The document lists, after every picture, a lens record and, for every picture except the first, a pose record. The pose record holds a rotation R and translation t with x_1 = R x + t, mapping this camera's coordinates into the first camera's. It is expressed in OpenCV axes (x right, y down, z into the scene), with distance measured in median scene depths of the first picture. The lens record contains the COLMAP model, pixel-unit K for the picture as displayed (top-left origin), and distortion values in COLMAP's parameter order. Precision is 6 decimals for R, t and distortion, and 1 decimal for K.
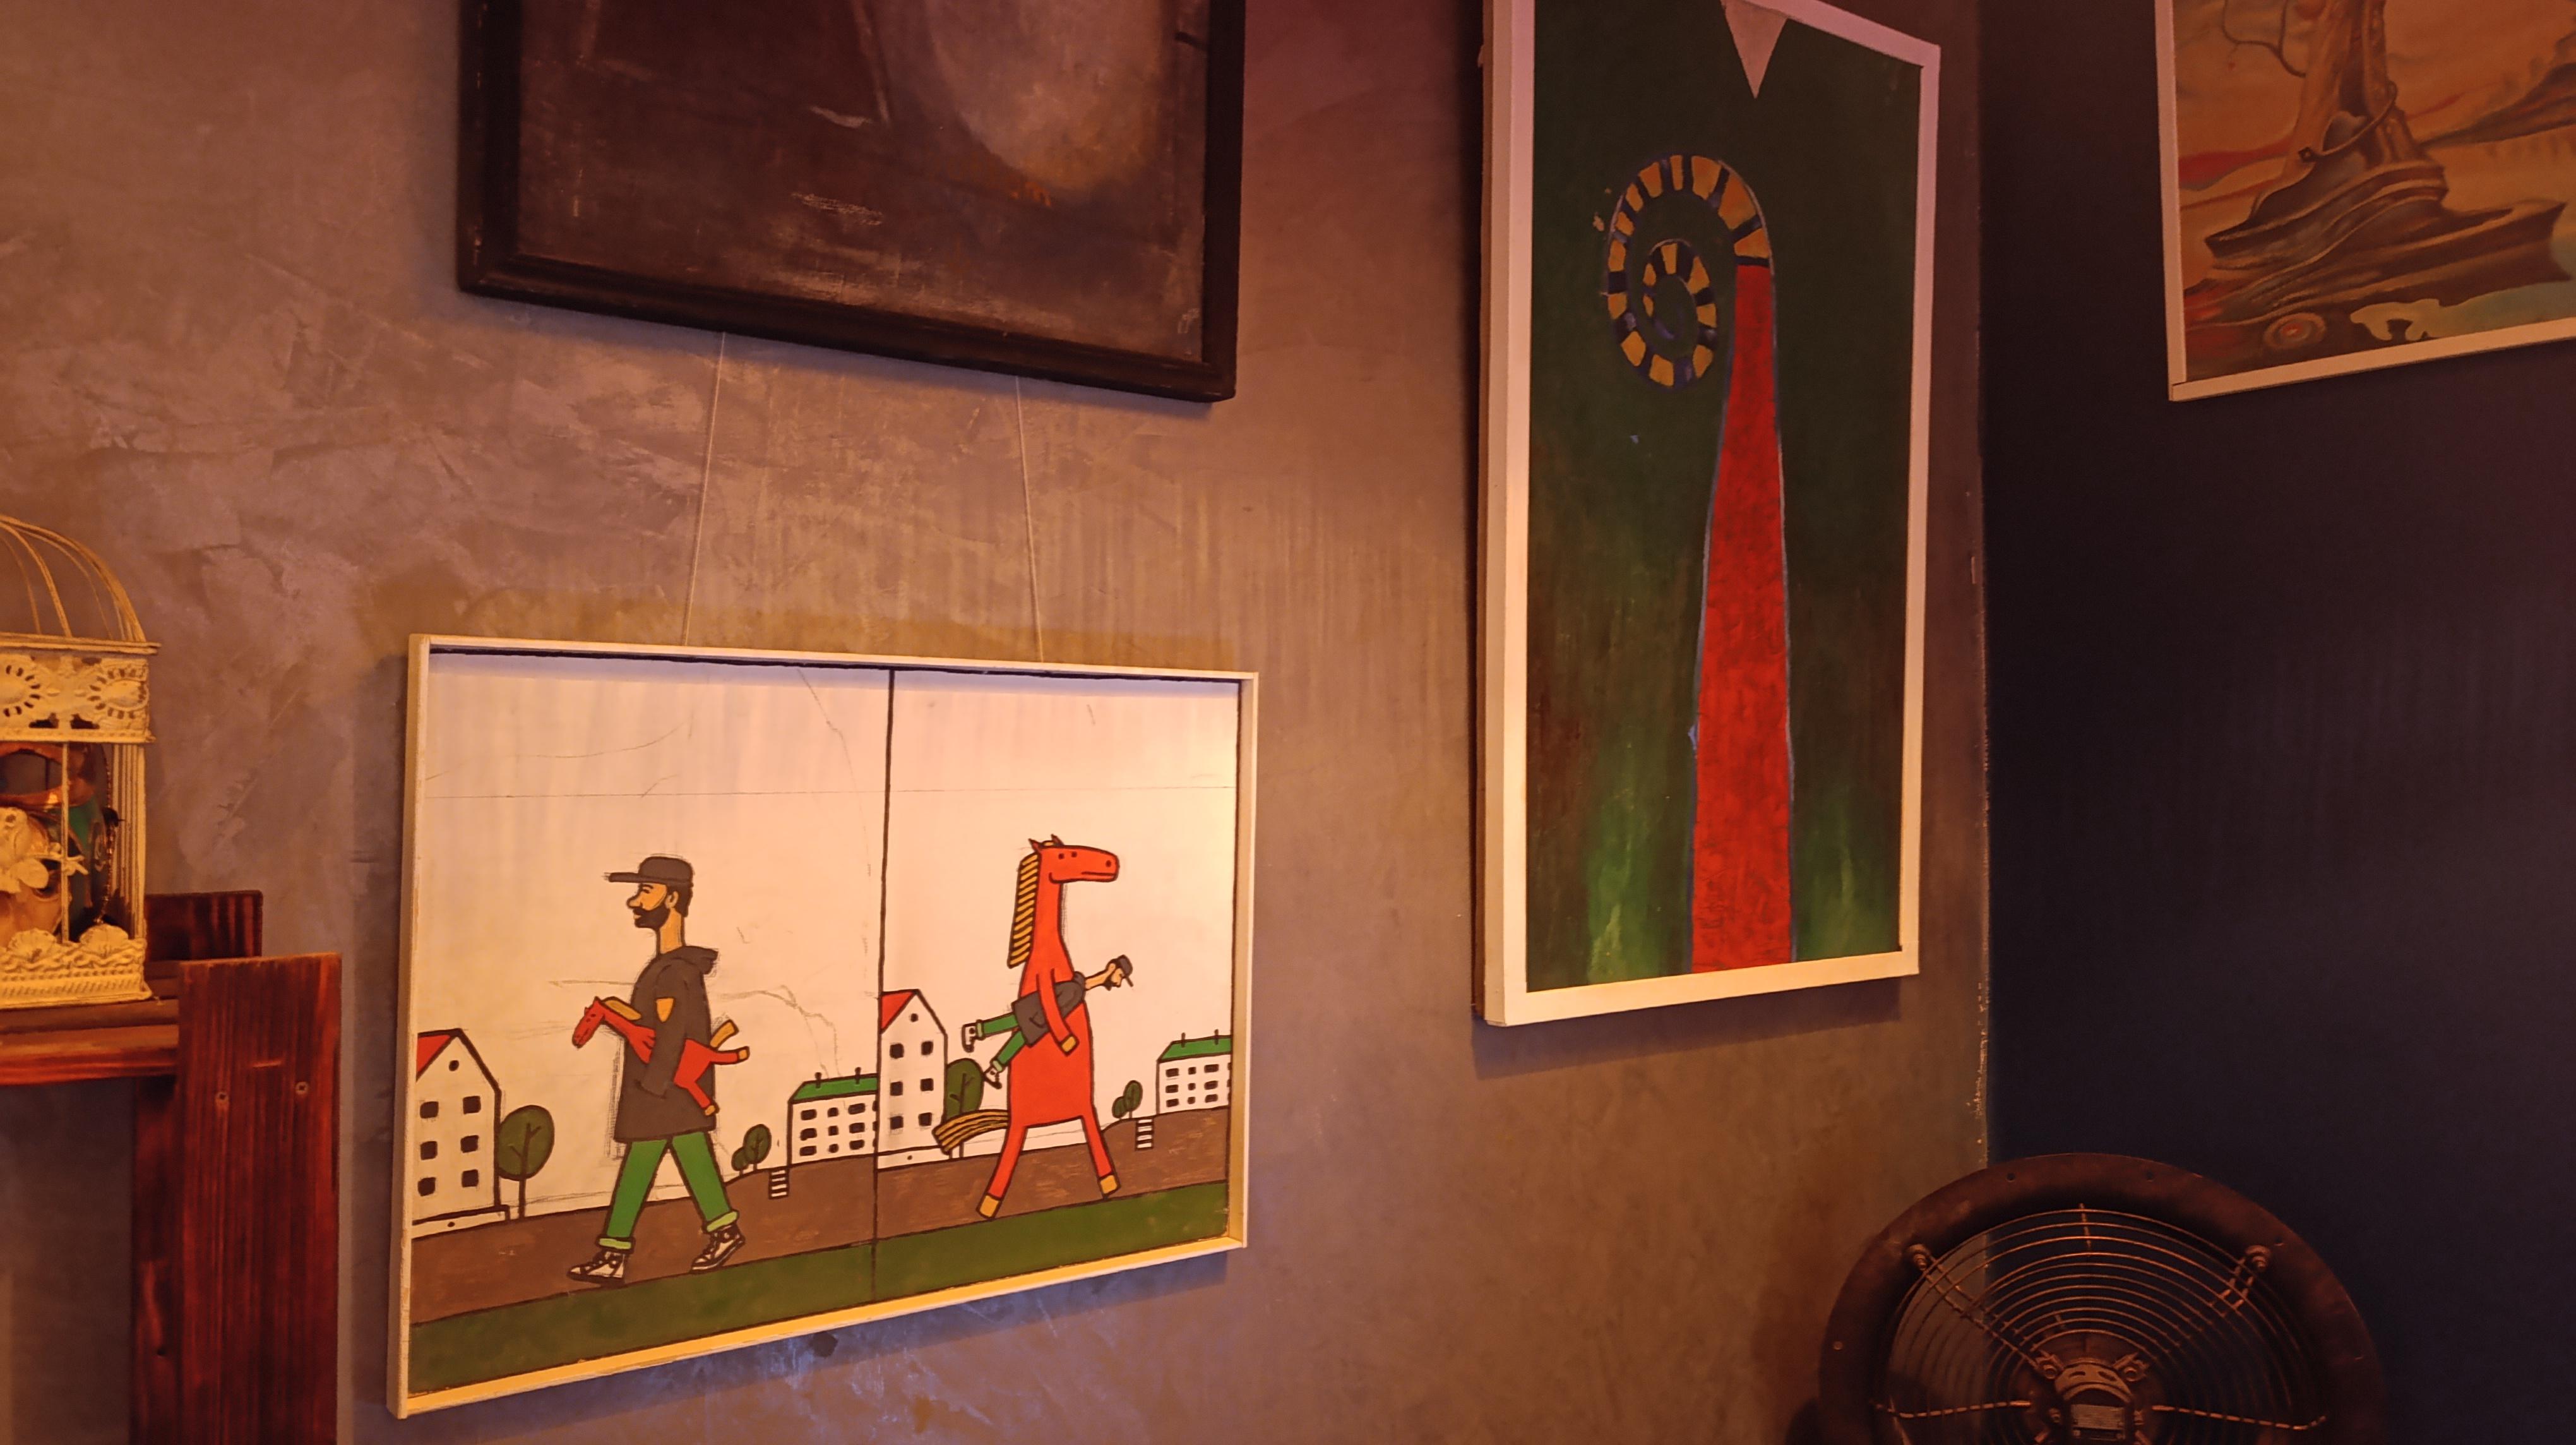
lens RADIAL K [[1719.9, 0, 1288.0], [0, 1719.9, 722.5], [0, 0, 1]] dist [0.058590, -0.082545]
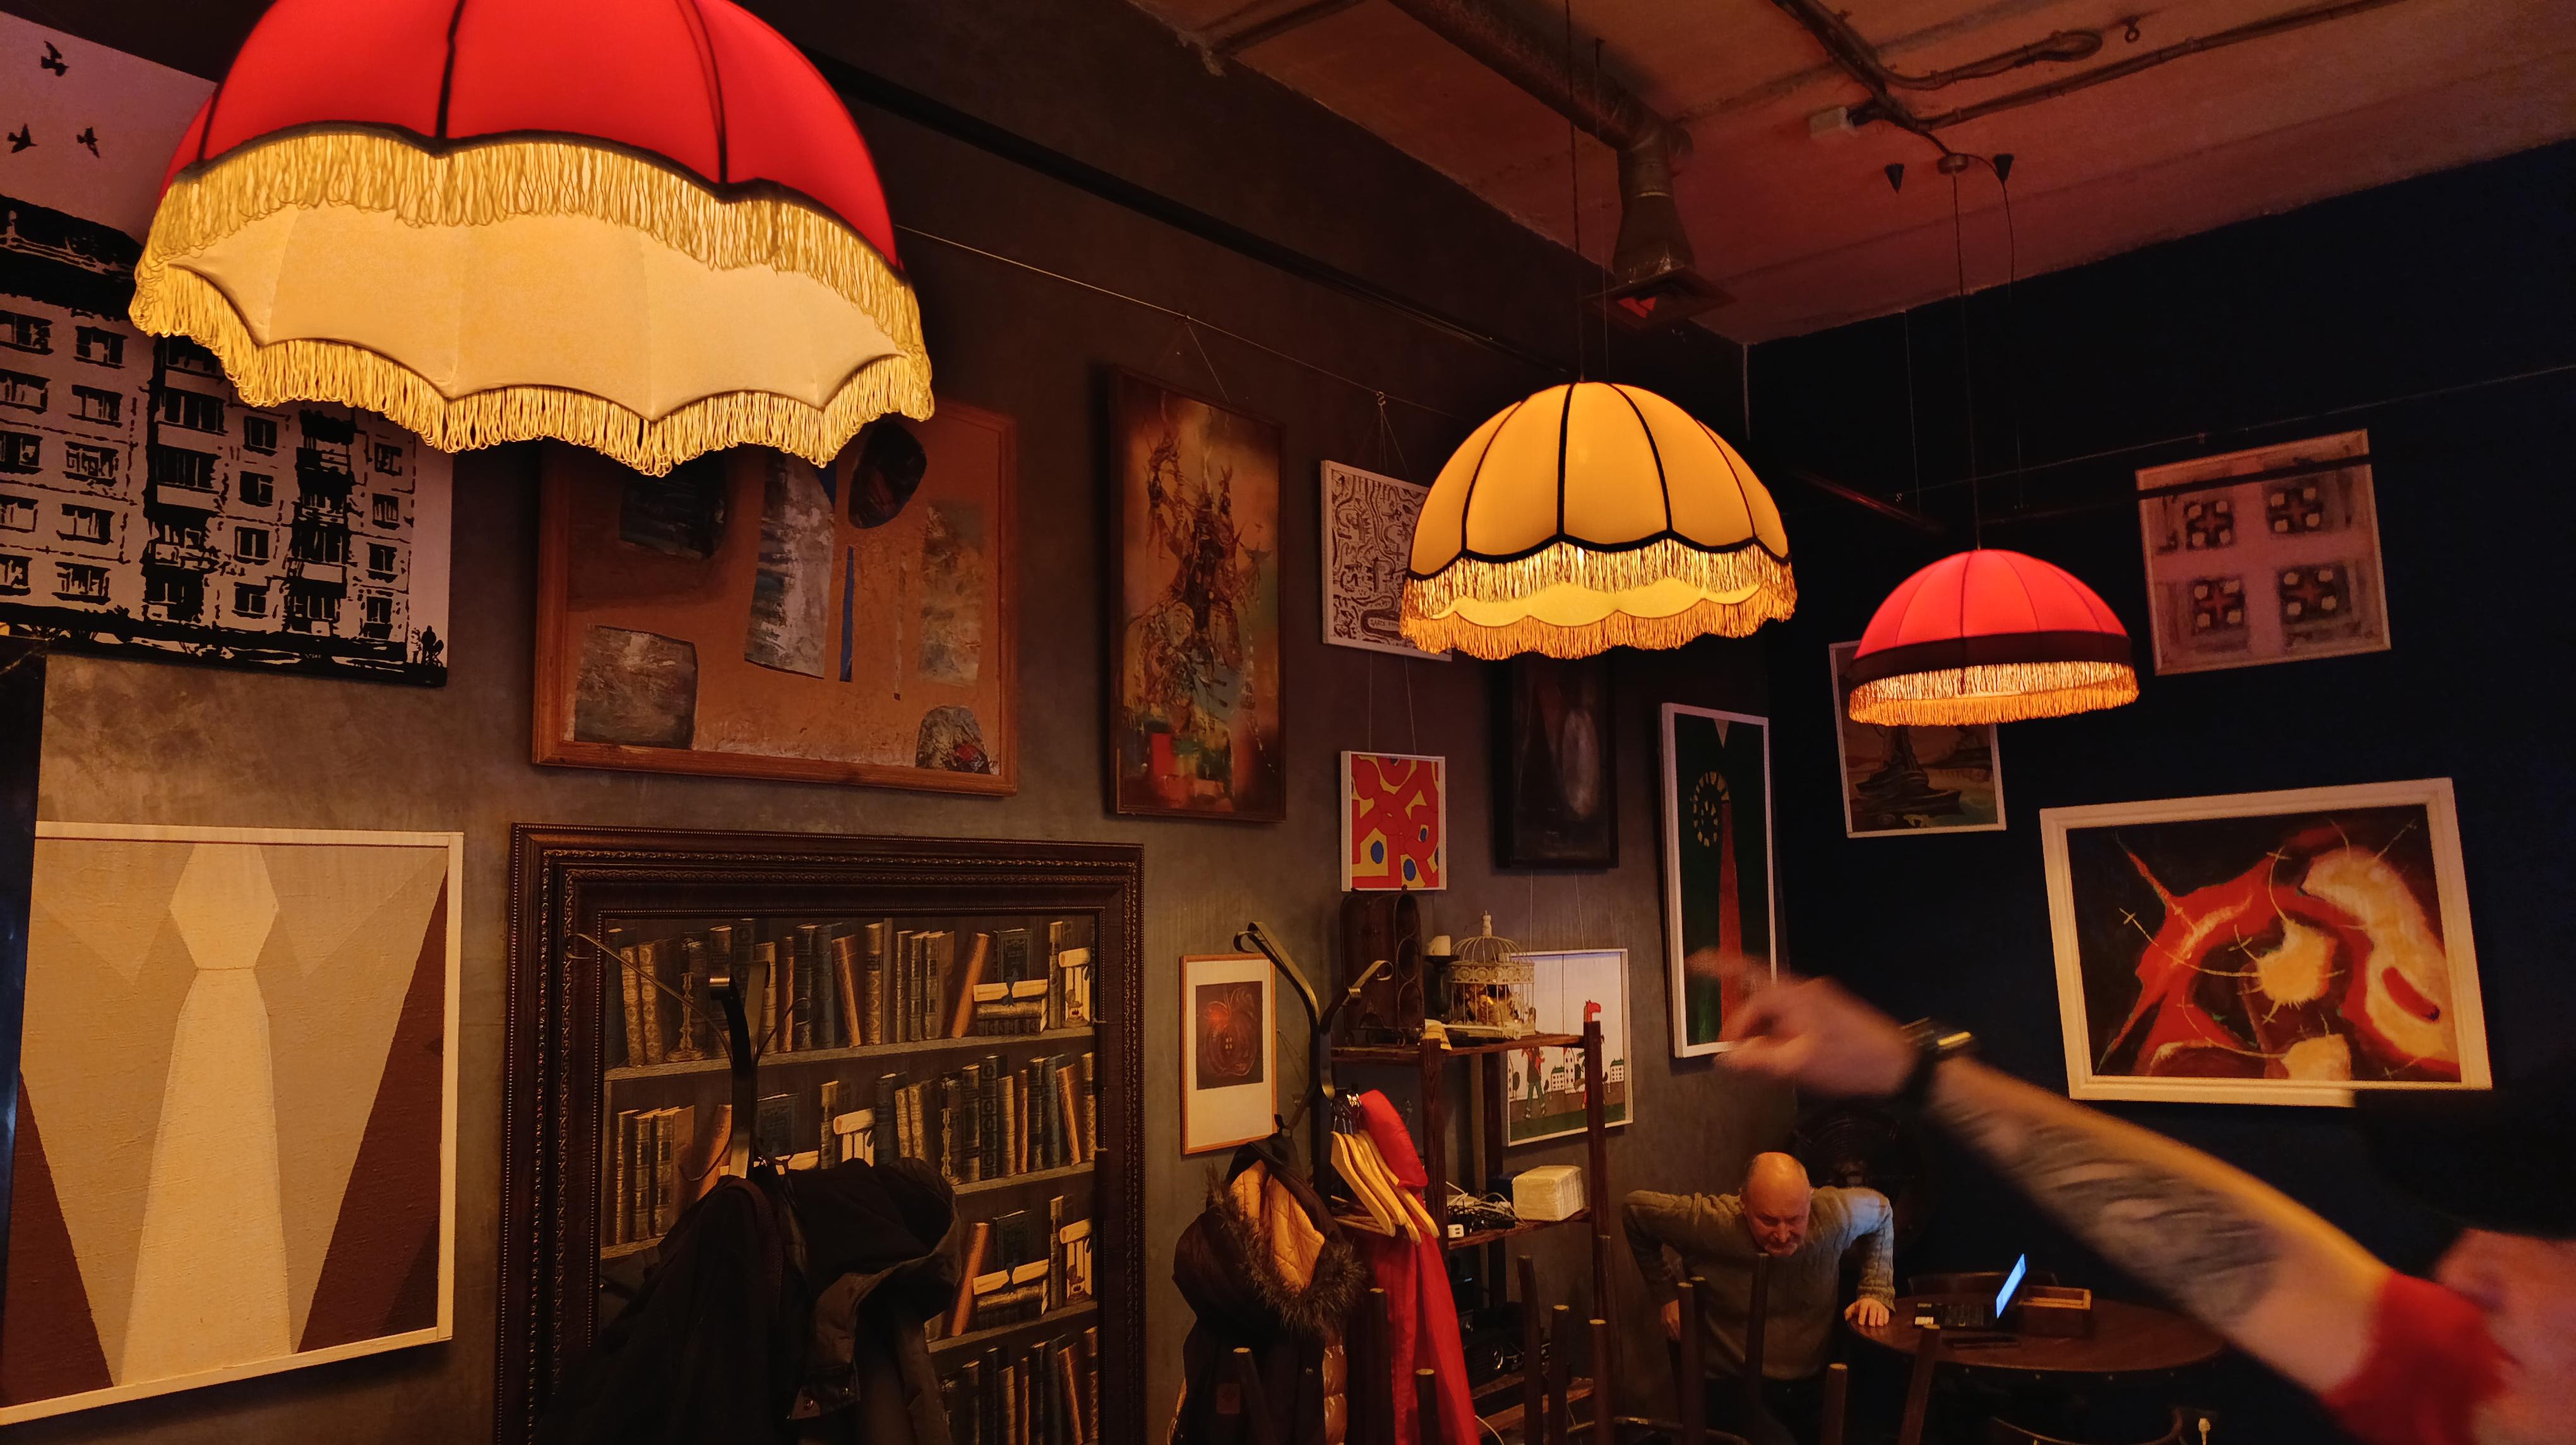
lens RADIAL K [[1719.9, 0, 1288.0], [0, 1719.9, 722.5], [0, 0, 1]] dist [0.058590, -0.082545]
pose [[0.972948, -0.005666, 0.230954, -1.449620], [0.030043, 0.994313, -0.102171, -0.145898], [-0.229062, 0.106346, 0.967585, -2.179640]]
